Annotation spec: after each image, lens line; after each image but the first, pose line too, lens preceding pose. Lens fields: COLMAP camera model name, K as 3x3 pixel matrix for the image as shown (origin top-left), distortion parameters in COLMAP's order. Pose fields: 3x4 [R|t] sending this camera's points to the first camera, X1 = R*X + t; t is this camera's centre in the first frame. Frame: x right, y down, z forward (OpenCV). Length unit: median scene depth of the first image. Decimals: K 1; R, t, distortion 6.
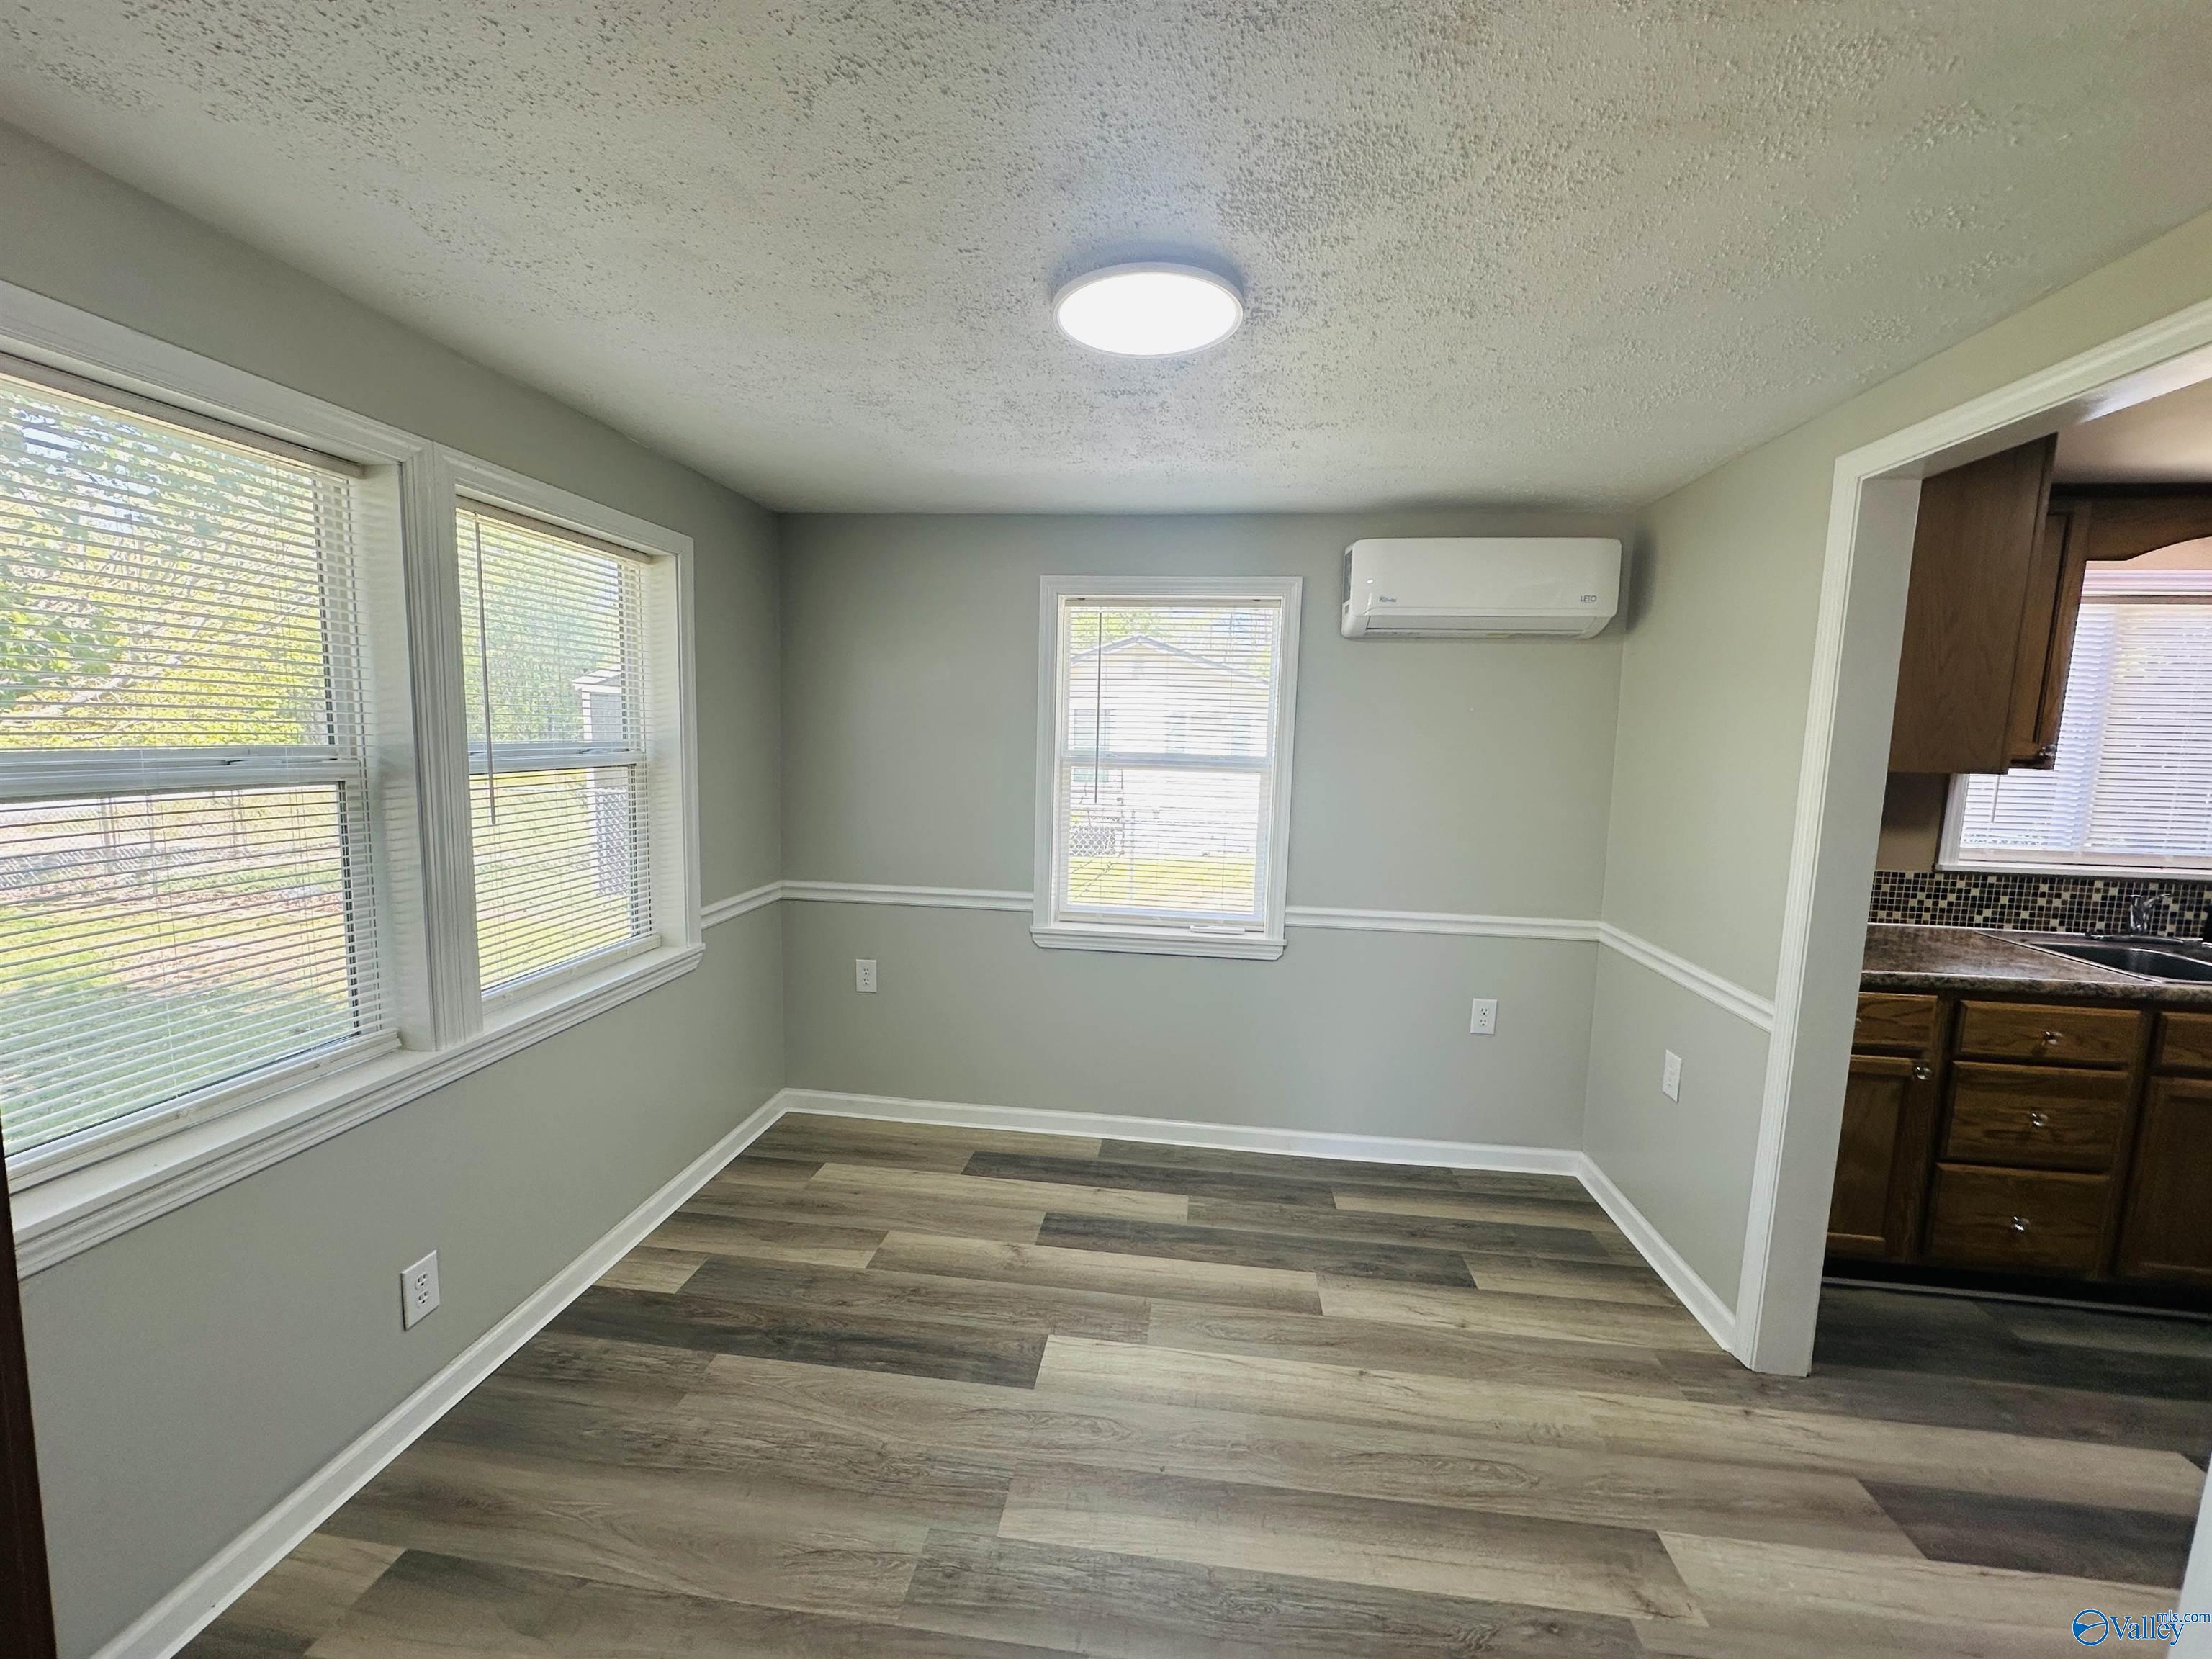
lens RADIAL K [[882.3, 0, 1104.6], [0, 882.3, 829.0], [0, 0, 1]] dist [-0.003462, 0.000522]
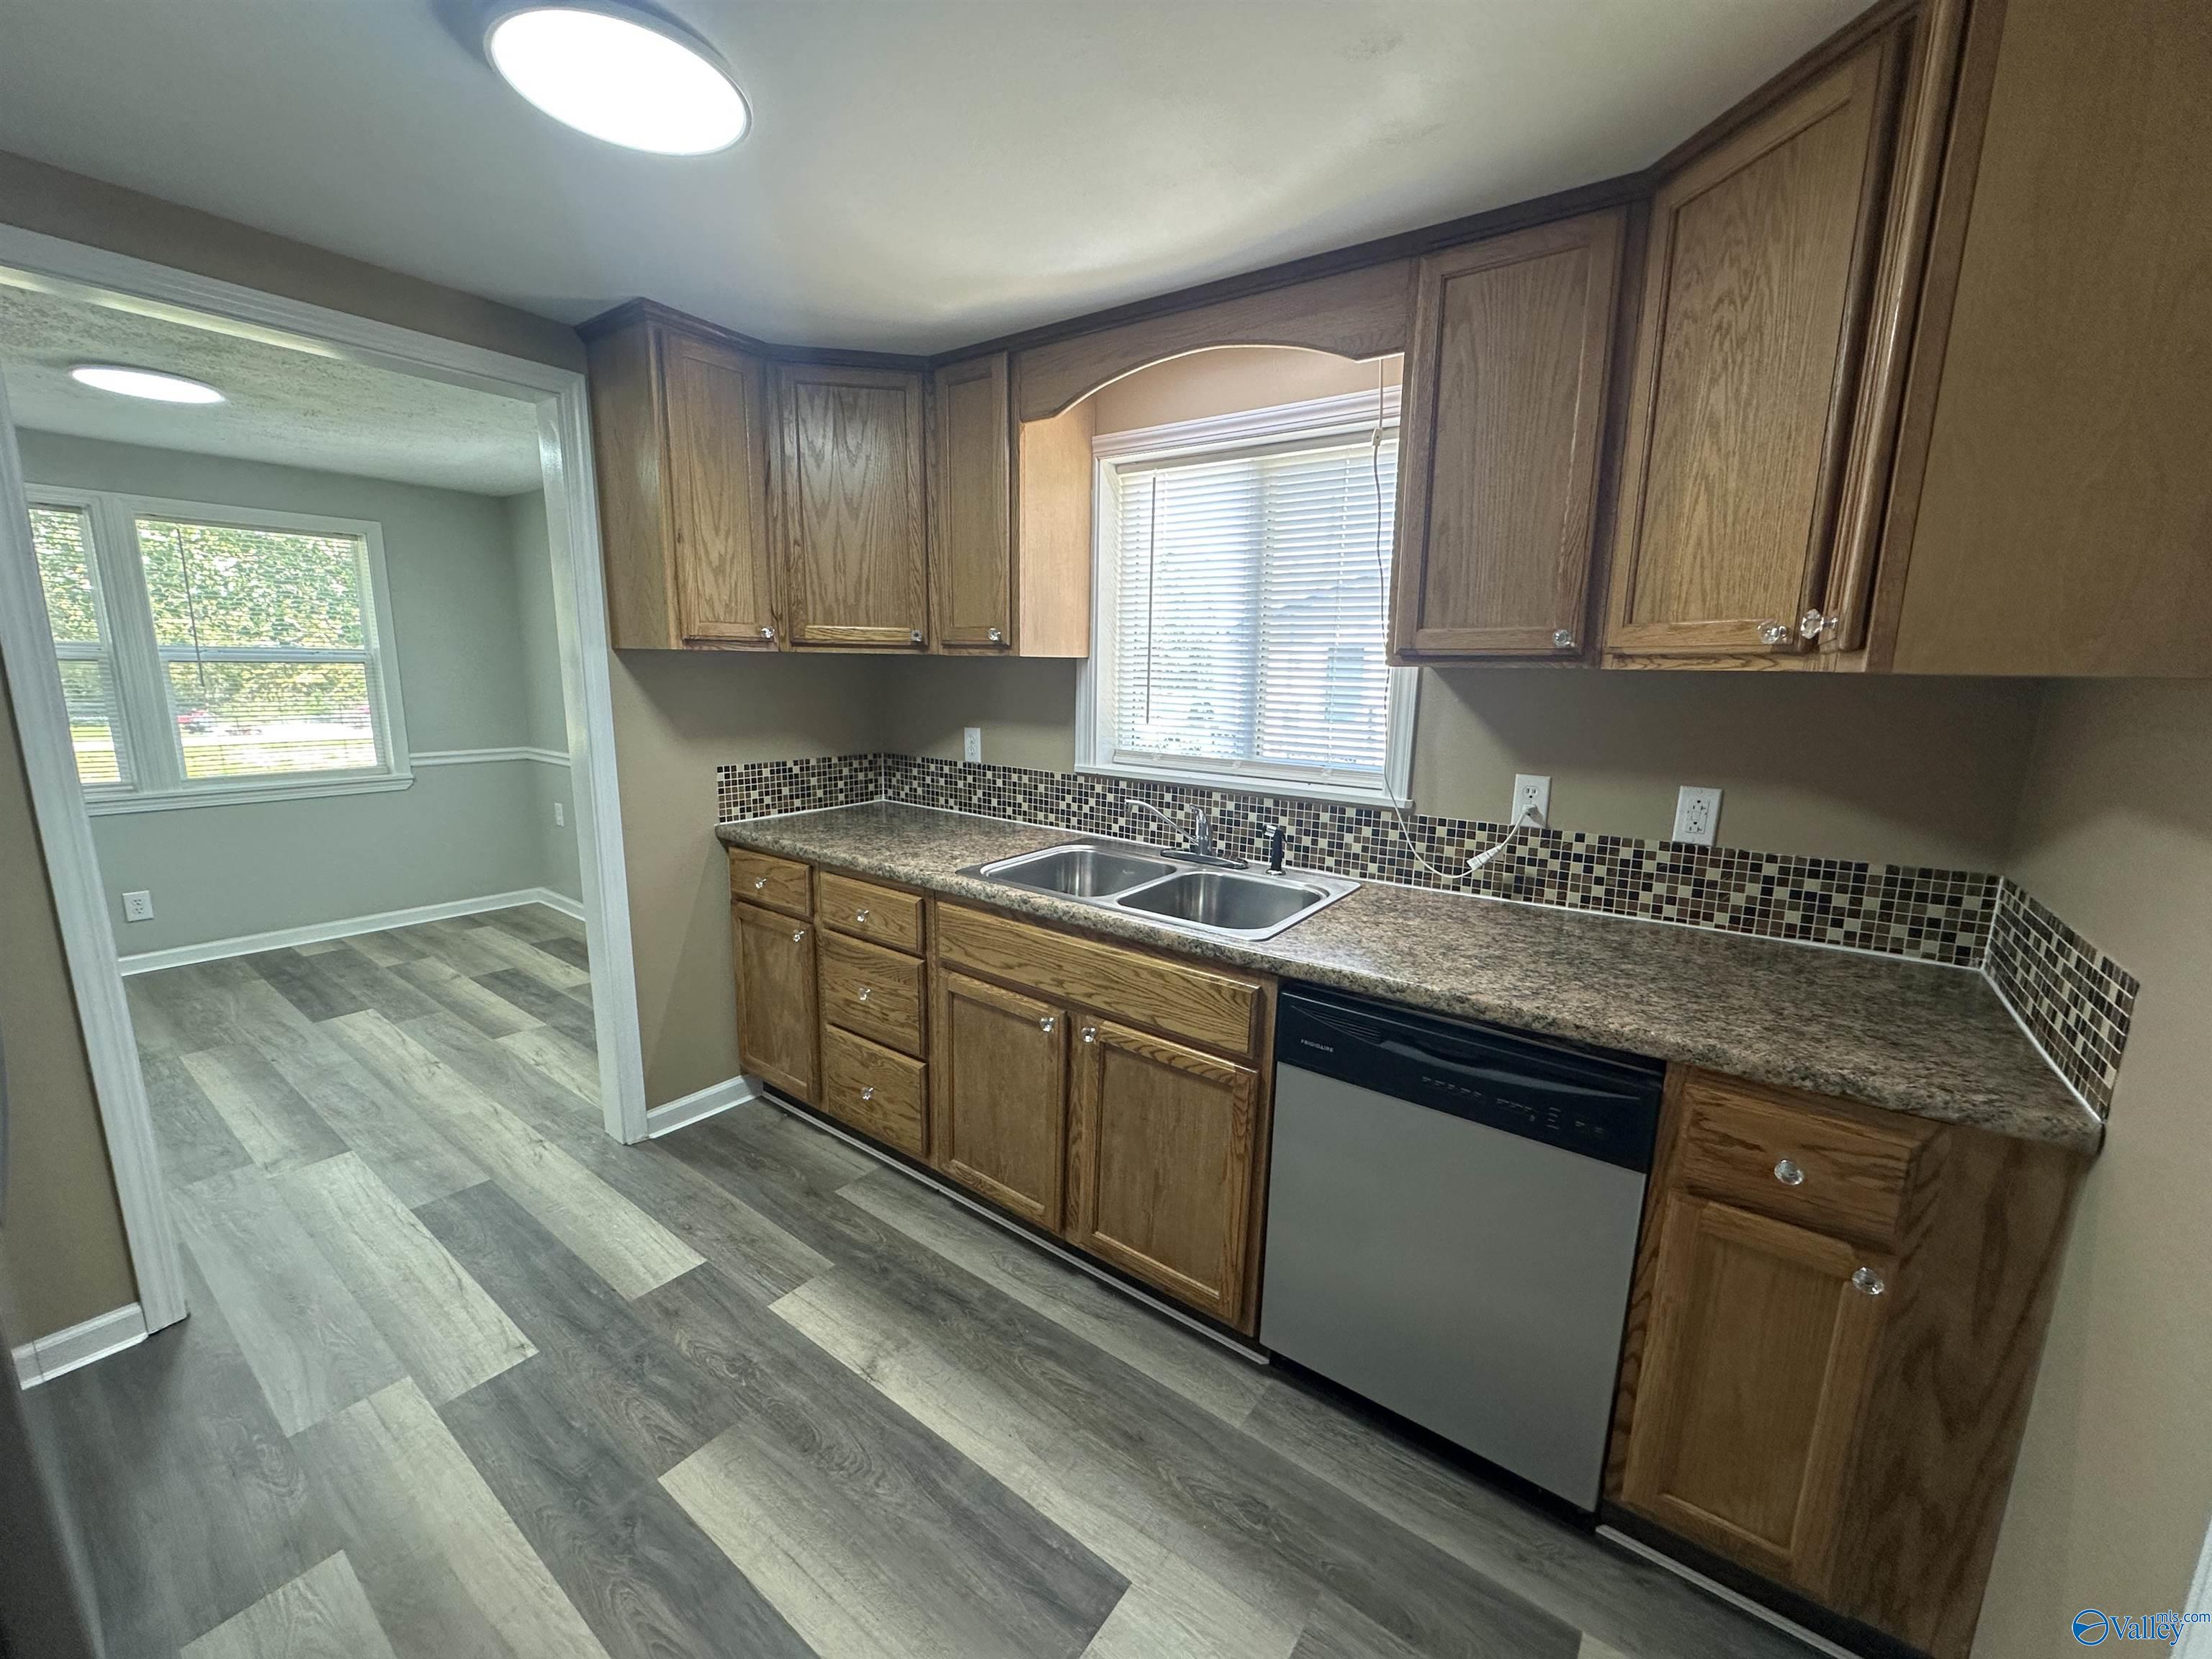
lens RADIAL K [[882.3, 0, 1104.6], [0, 882.3, 829.0], [0, 0, 1]] dist [-0.003462, 0.000522]
pose [[0.871597, 0.084326, -0.482916, 1.467998], [-0.055536, 0.995737, 0.073640, 0.037538], [0.487067, -0.037365, 0.872565, 0.197028]]
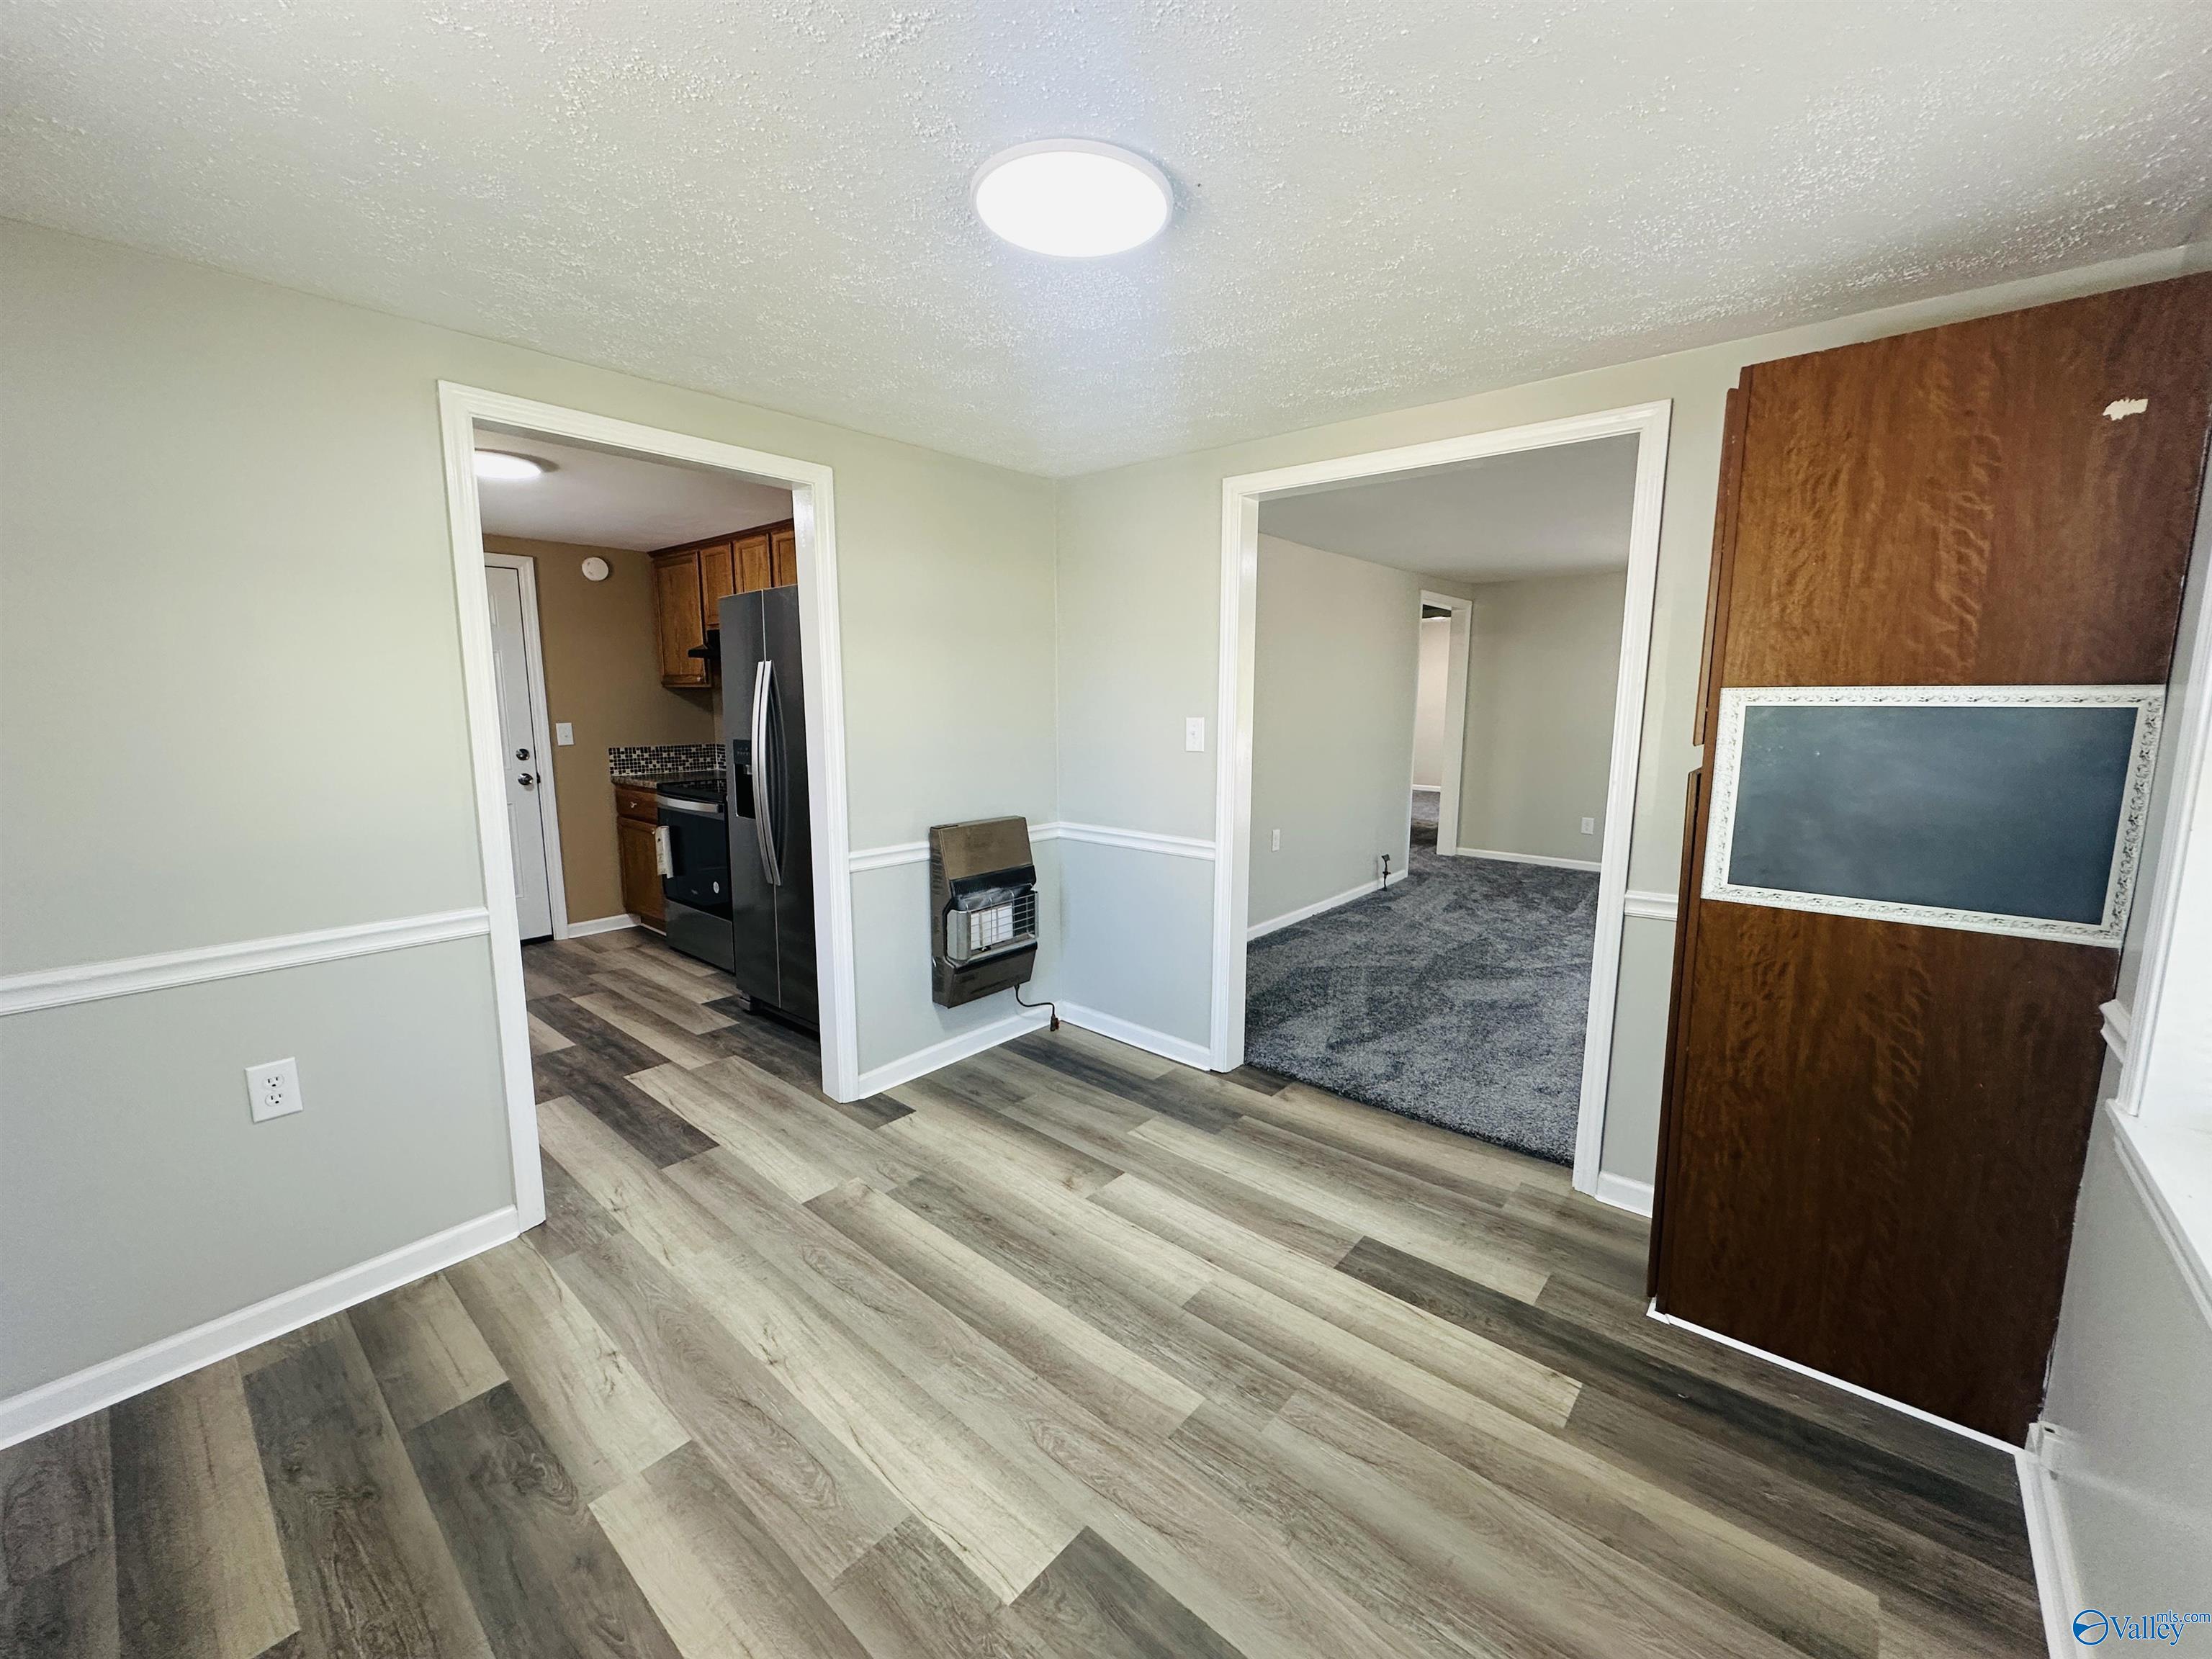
lens RADIAL K [[882.3, 0, 1104.6], [0, 882.3, 829.0], [0, 0, 1]] dist [-0.003462, 0.000522]
pose [[-0.828148, -0.111719, 0.549263, -0.318487], [0.041892, 0.964857, 0.259413, -0.099474], [-0.558942, 0.237843, -0.794364, 1.043542]]
